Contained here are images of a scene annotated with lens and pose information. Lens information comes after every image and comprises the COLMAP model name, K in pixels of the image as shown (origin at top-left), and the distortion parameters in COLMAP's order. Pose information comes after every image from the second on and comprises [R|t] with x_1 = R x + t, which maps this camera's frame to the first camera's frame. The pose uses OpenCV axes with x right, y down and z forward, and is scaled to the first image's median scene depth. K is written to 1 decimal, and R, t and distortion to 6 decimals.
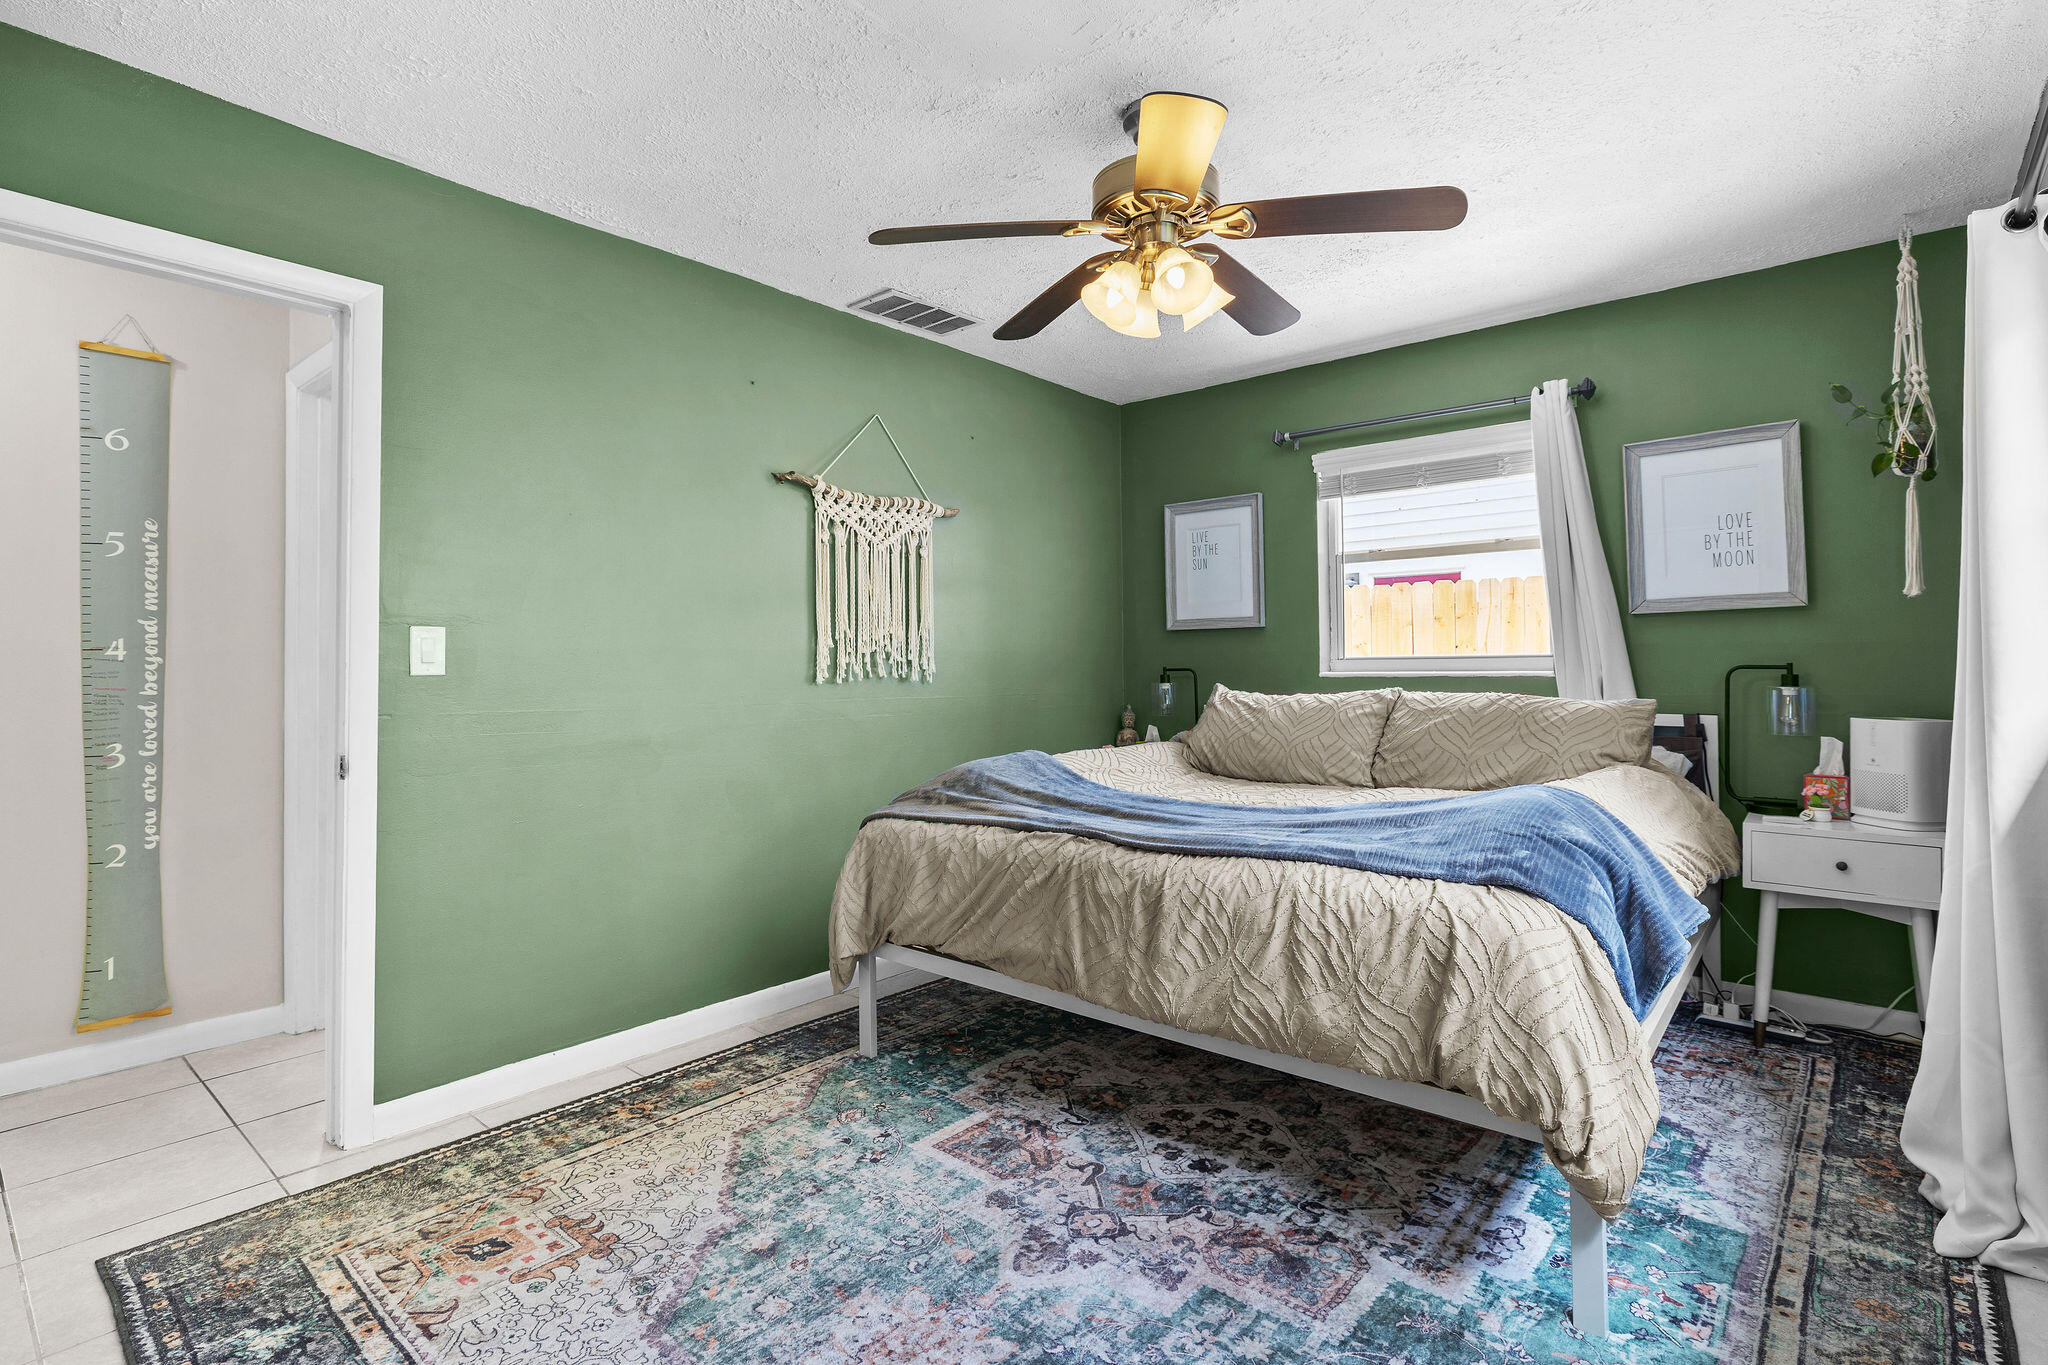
lens RADIAL K [[986.2, 0, 1031.9], [0, 986.2, 640.9], [0, 0, 1]] dist [-0.001445, 0.000061]
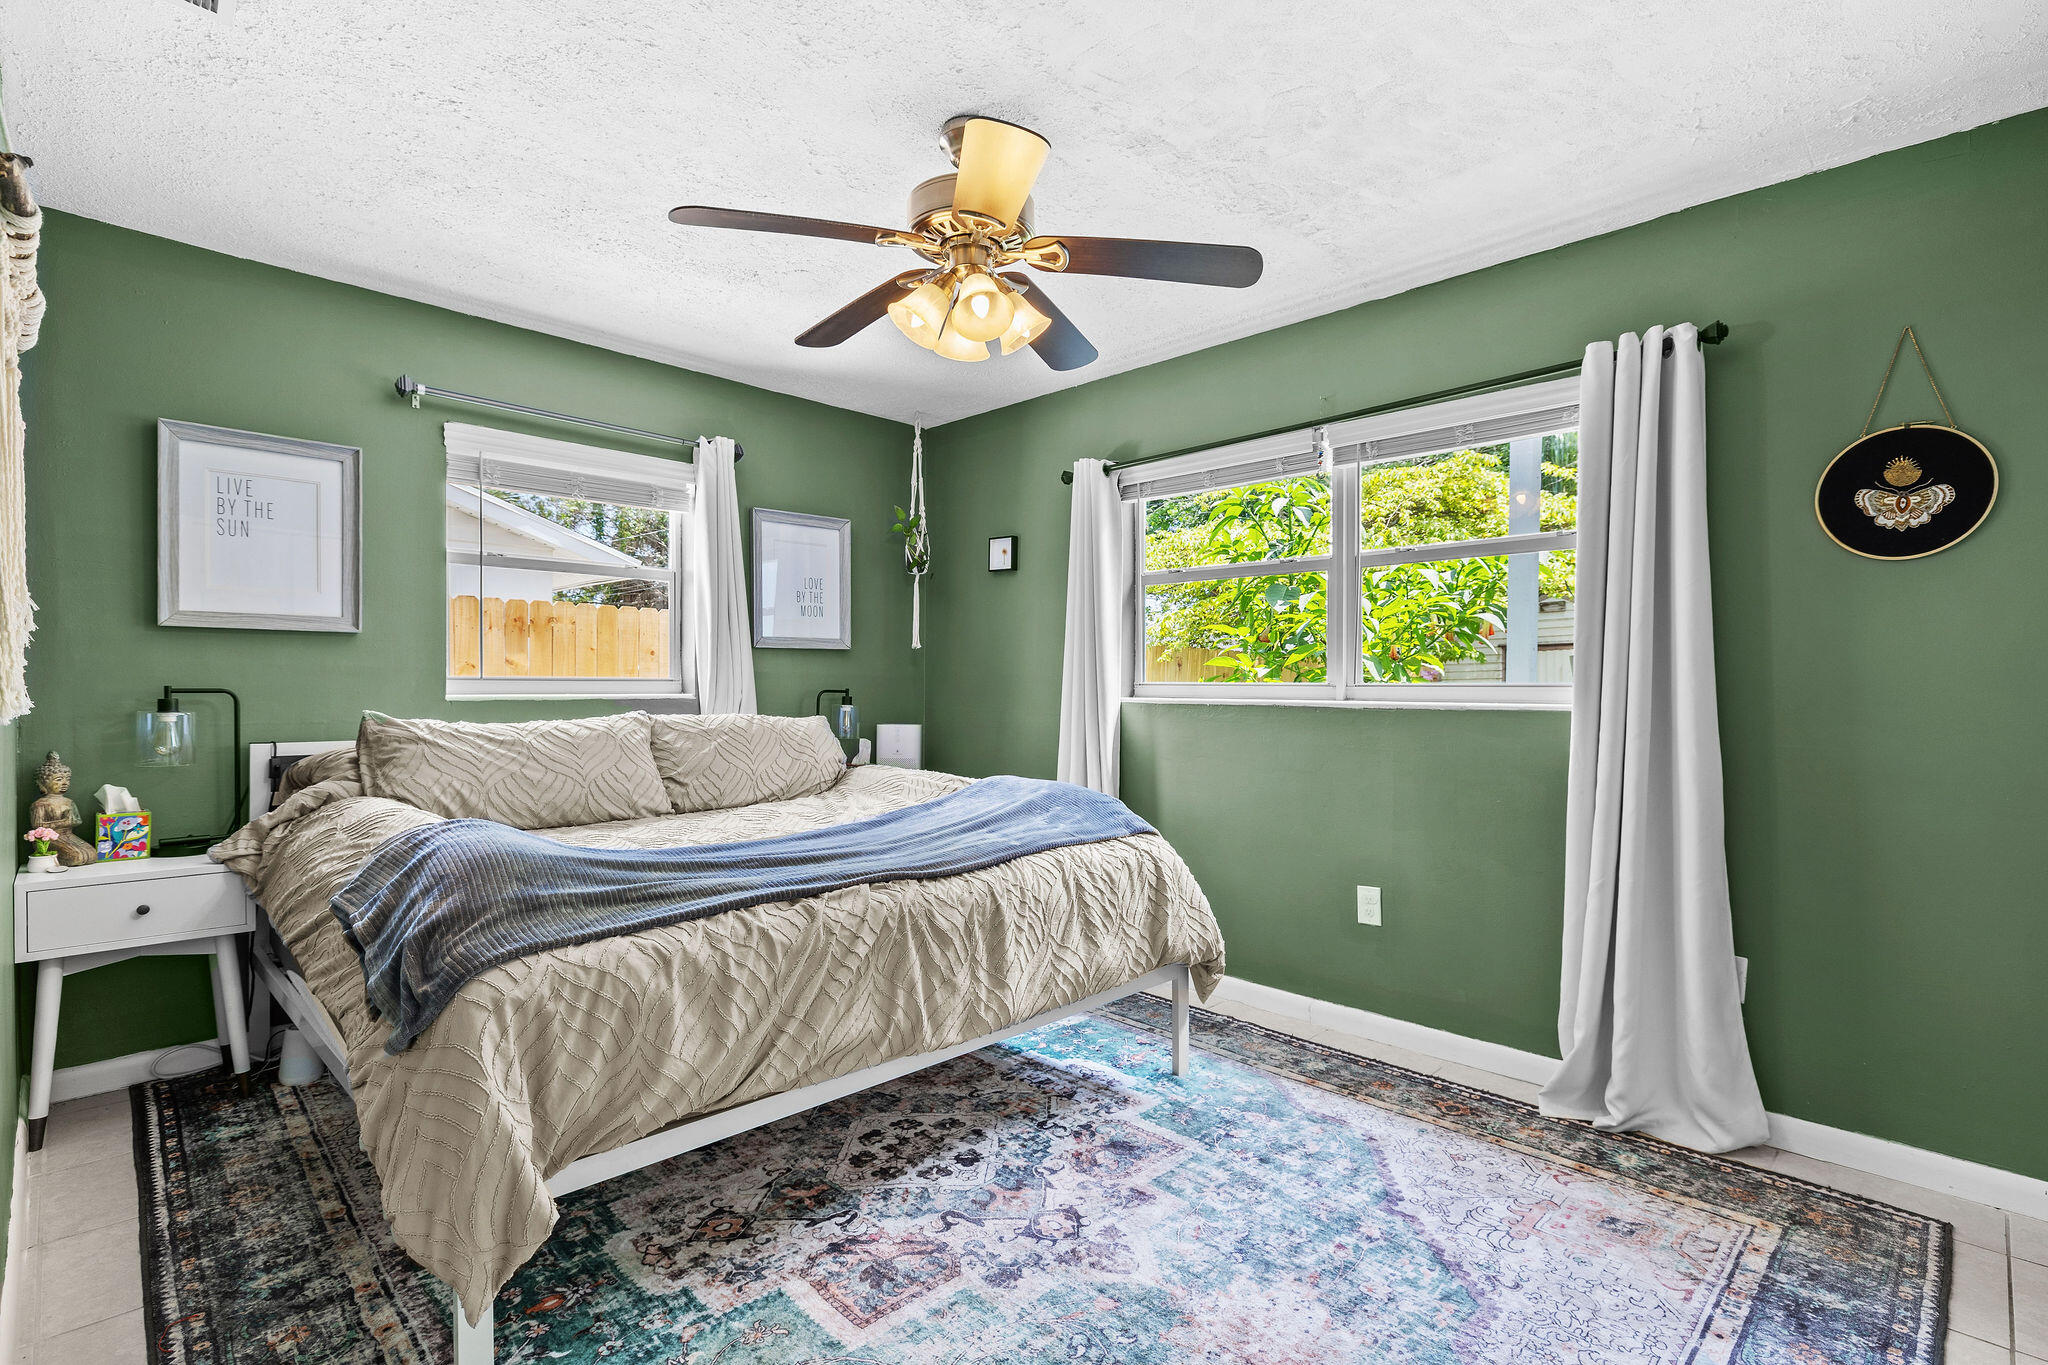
lens RADIAL K [[974.1, 0, 1024.0], [0, 974.1, 682.5], [0, 0, 1]] dist [-0.000687, -0.000030]
pose [[0.075479, 0.012437, 0.997070, -0.818475], [-0.031387, 0.999456, -0.010090, 0.025541], [-0.996653, -0.030534, 0.075828, 0.819214]]
